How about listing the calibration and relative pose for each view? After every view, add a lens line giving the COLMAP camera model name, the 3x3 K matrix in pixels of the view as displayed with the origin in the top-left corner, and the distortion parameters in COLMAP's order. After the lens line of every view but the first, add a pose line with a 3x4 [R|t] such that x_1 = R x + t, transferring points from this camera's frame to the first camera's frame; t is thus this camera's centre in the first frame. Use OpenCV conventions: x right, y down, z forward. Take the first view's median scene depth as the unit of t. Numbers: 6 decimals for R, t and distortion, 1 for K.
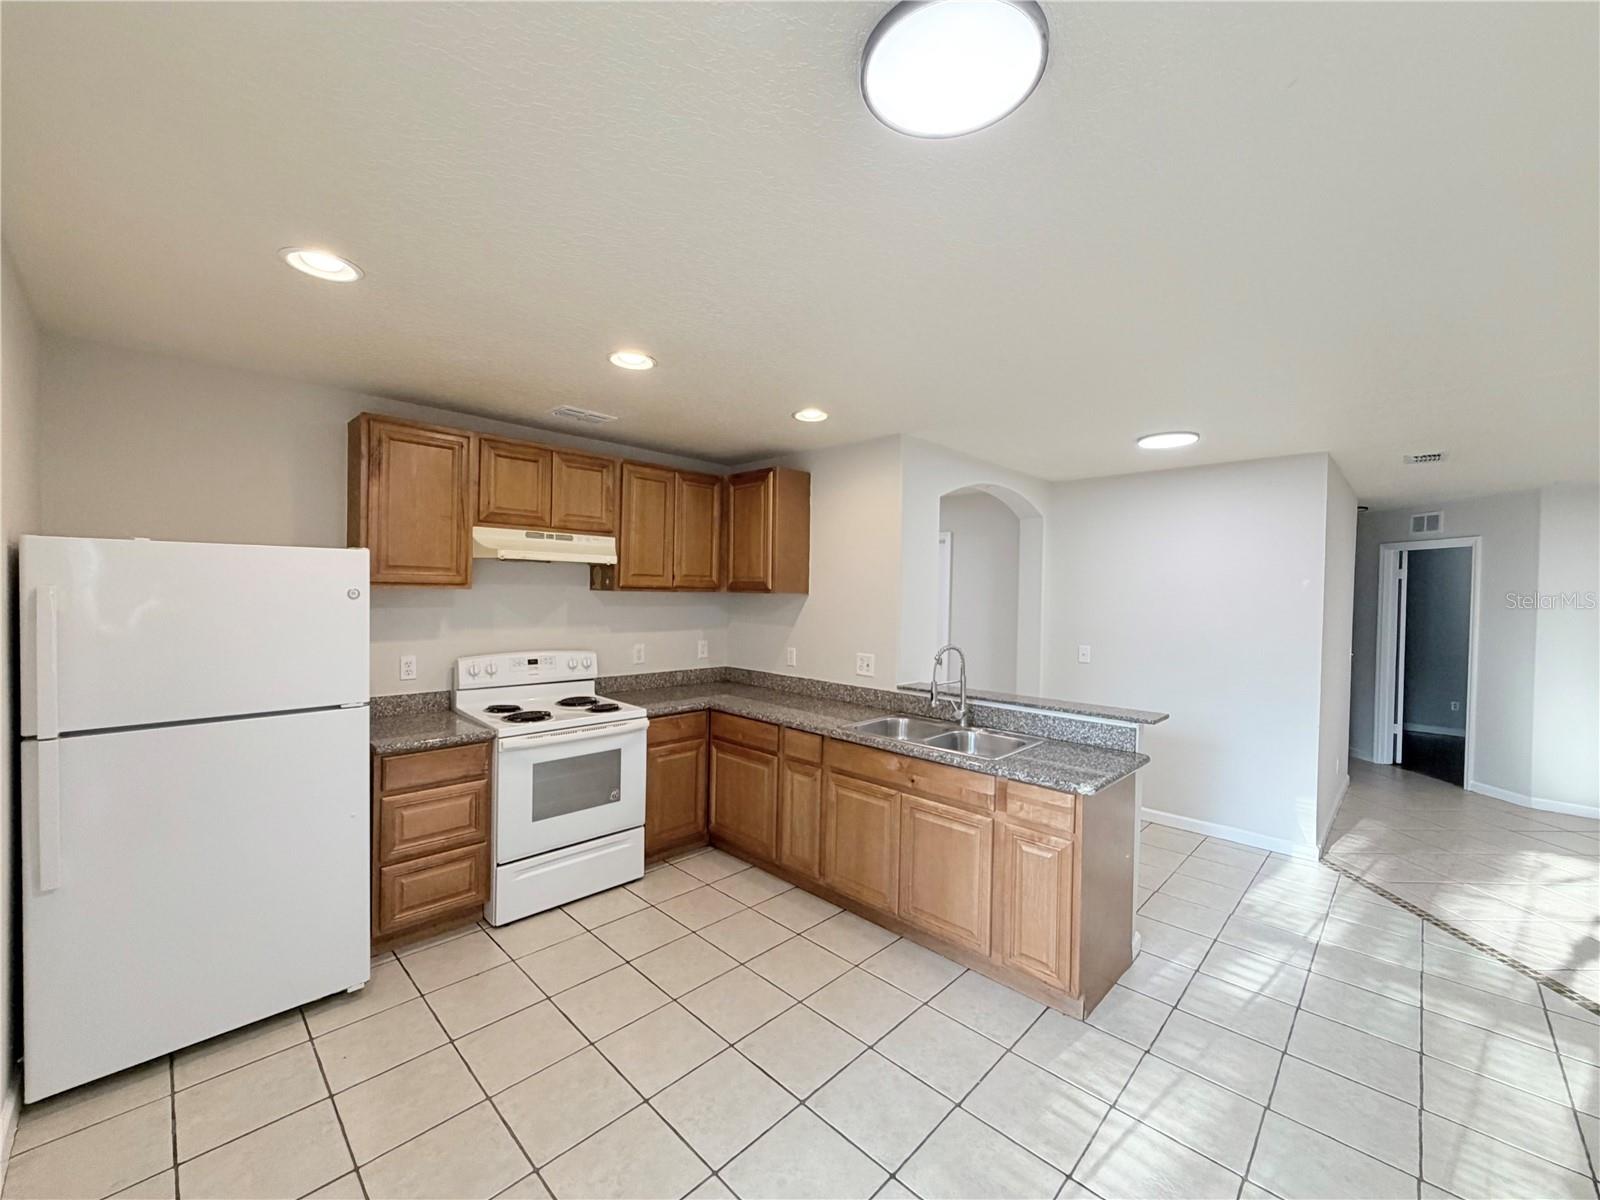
lens RADIAL K [[638.2, 0, 796.7], [0, 638.2, 600.0], [0, 0, 1]] dist [0.000085, 0.000420]
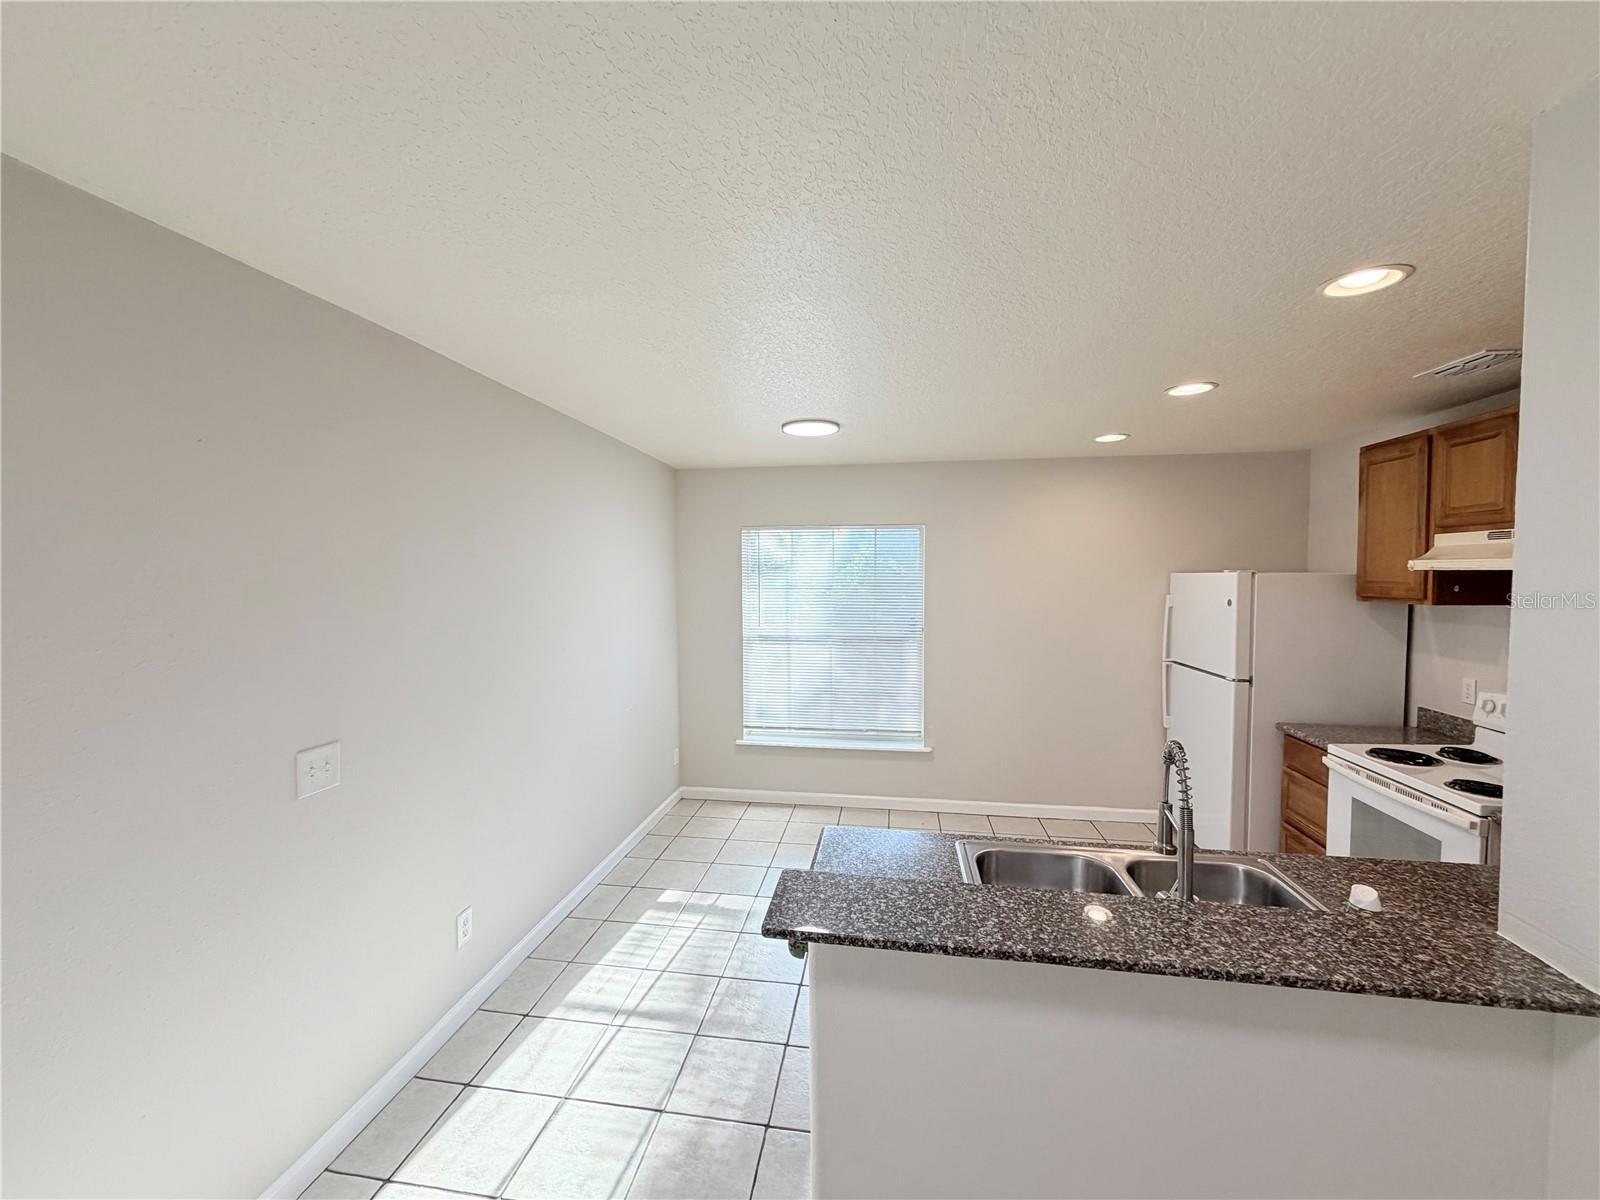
lens RADIAL K [[638.2, 0, 792.8], [0, 638.2, 599.7], [0, 0, 1]] dist [0.000085, 0.000420]
pose [[-0.813667, 0.013447, -0.581176, 0.679608], [-0.016161, 0.998823, 0.045736, -0.047652], [0.581107, 0.046606, -0.812492, 1.120209]]
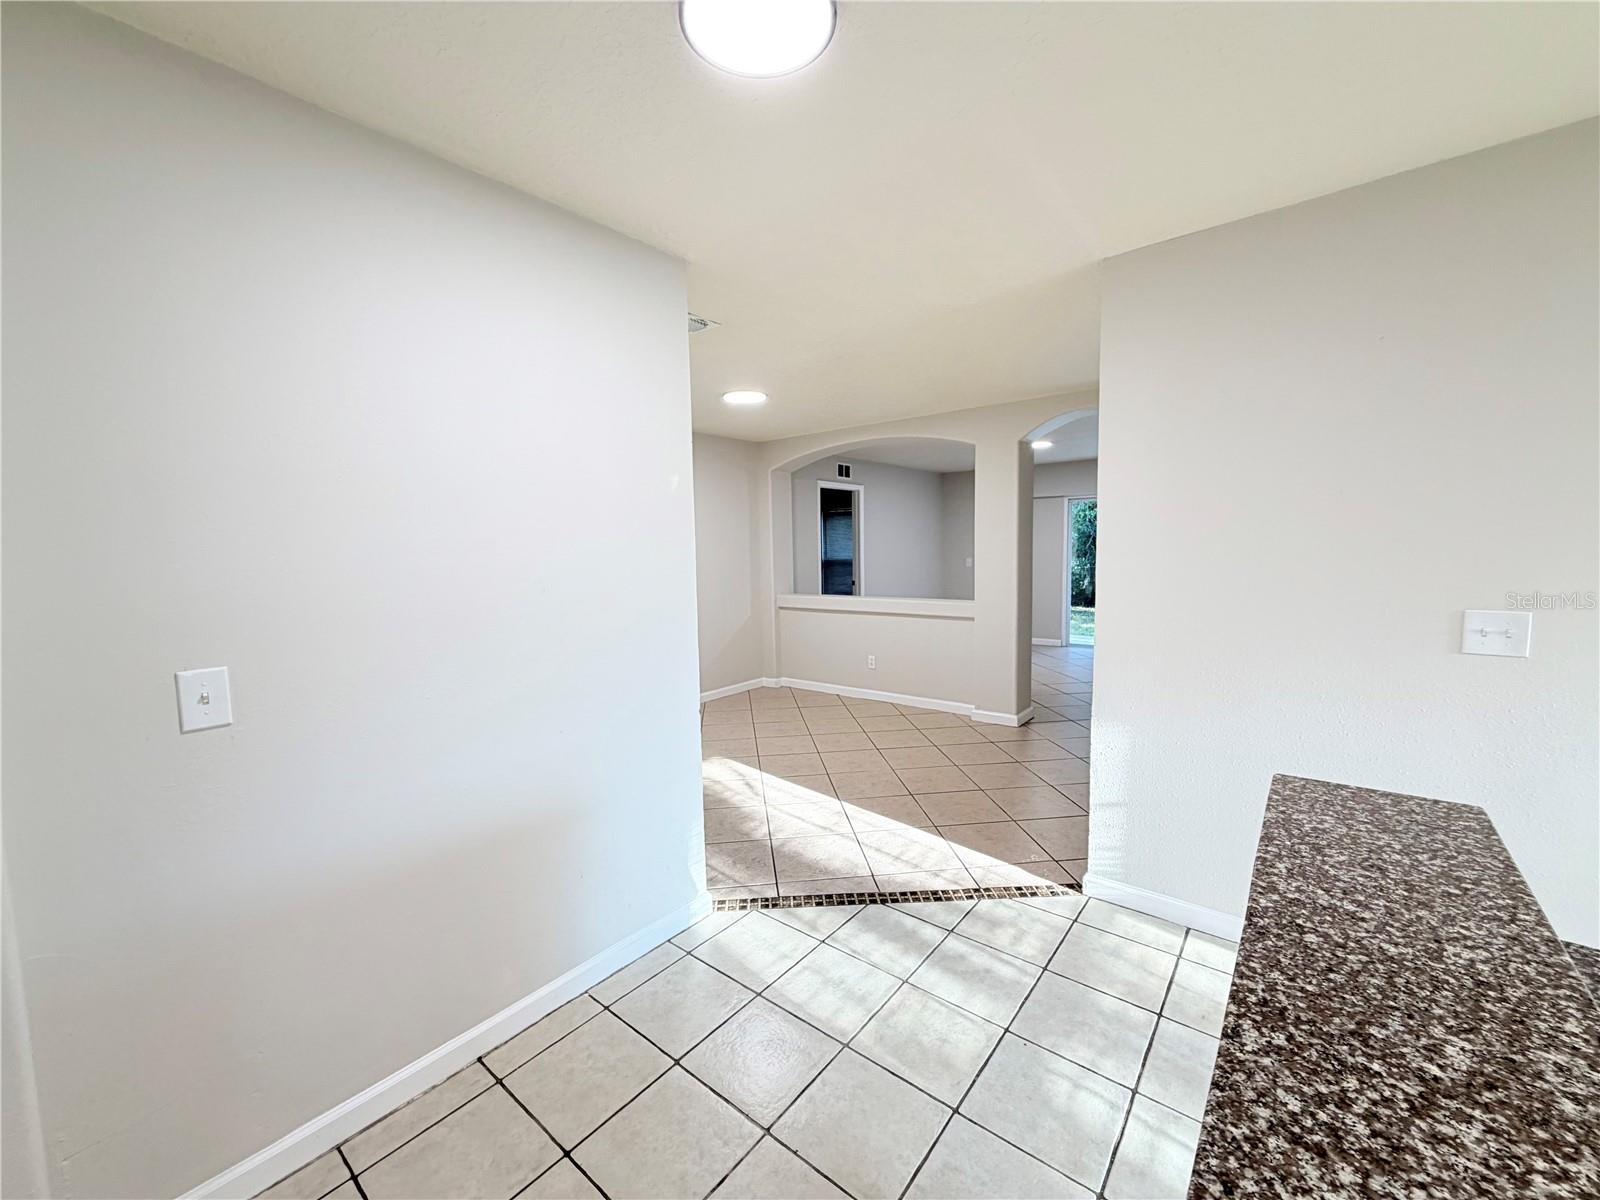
lens RADIAL K [[638.2, 0, 791.7], [0, 638.2, 598.2], [0, 0, 1]] dist [0.000085, 0.000420]
pose [[-0.089147, -0.094313, 0.991543, 0.217796], [0.032751, 0.994691, 0.097557, 0.027149], [-0.995480, 0.041171, -0.085585, 1.087586]]
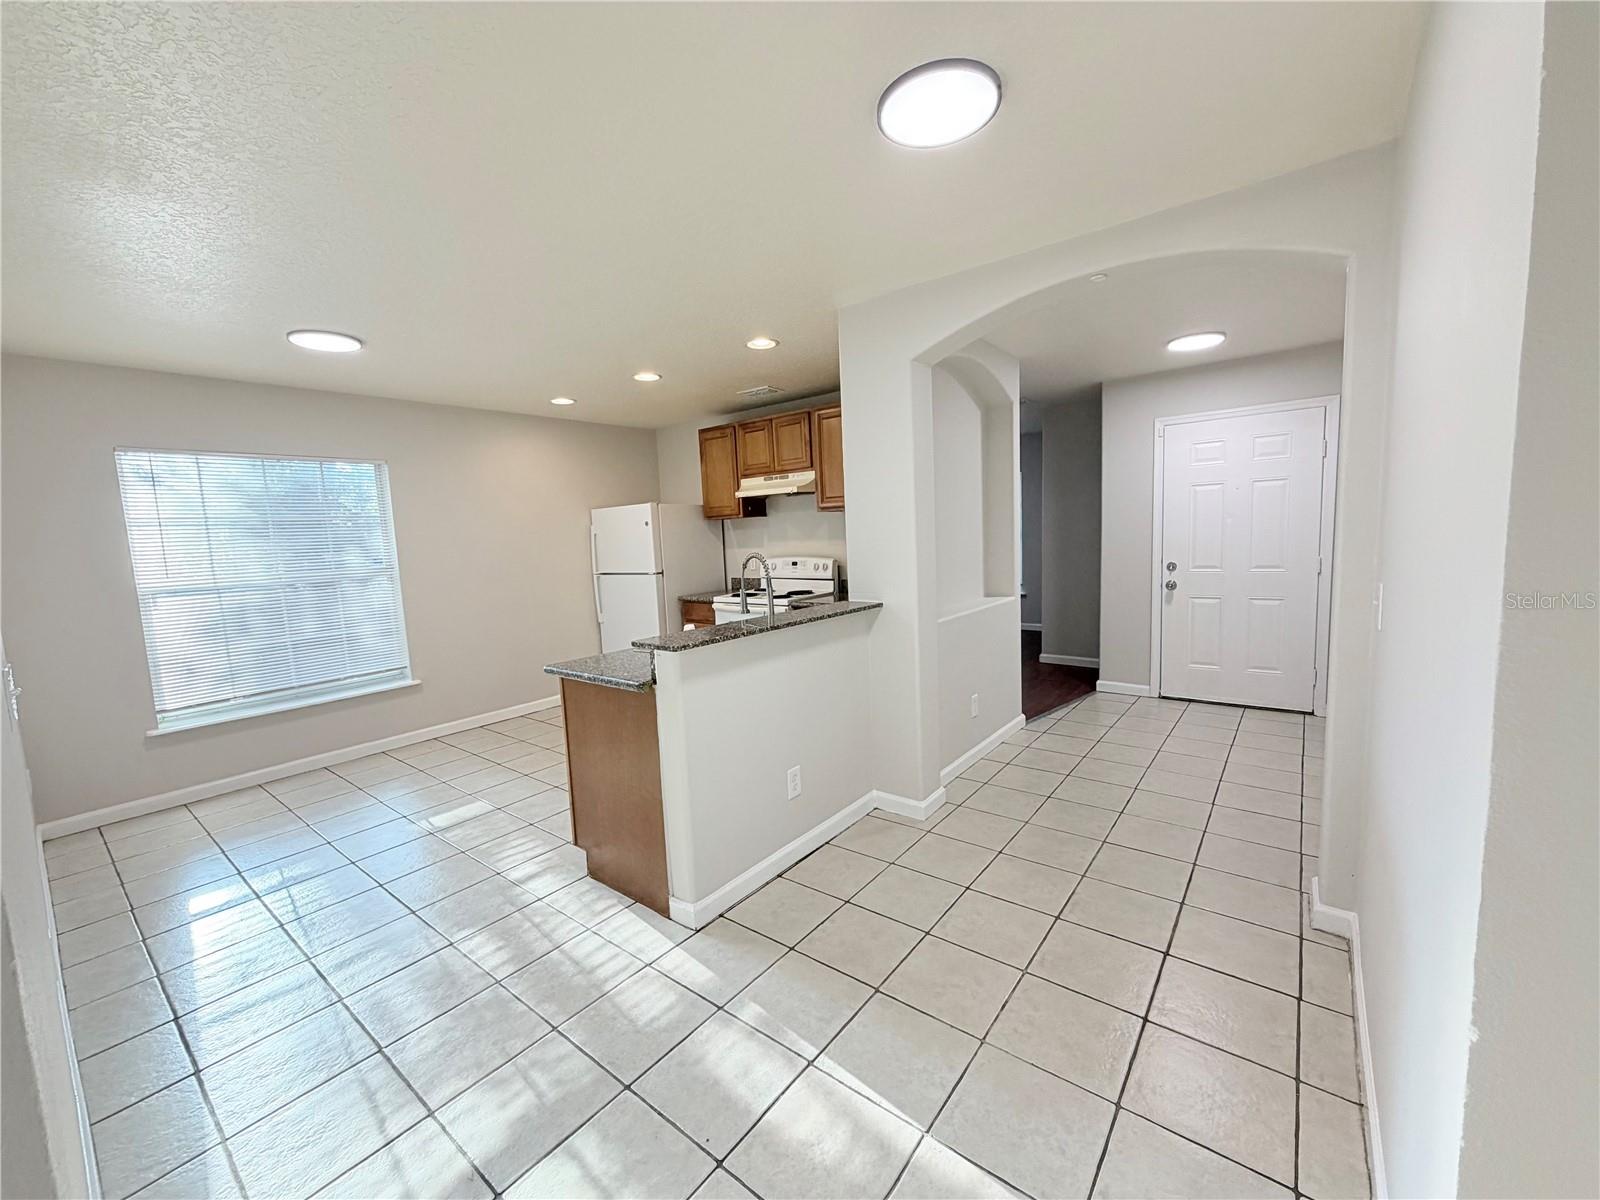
lens RADIAL K [[638.2, 0, 798.0], [0, 638.2, 601.5], [0, 0, 1]] dist [0.000085, 0.000420]
pose [[0.108269, 0.087767, -0.990240, 1.115181], [0.033053, 0.995227, 0.091823, 0.051284], [0.993572, -0.042672, 0.104851, 0.891488]]
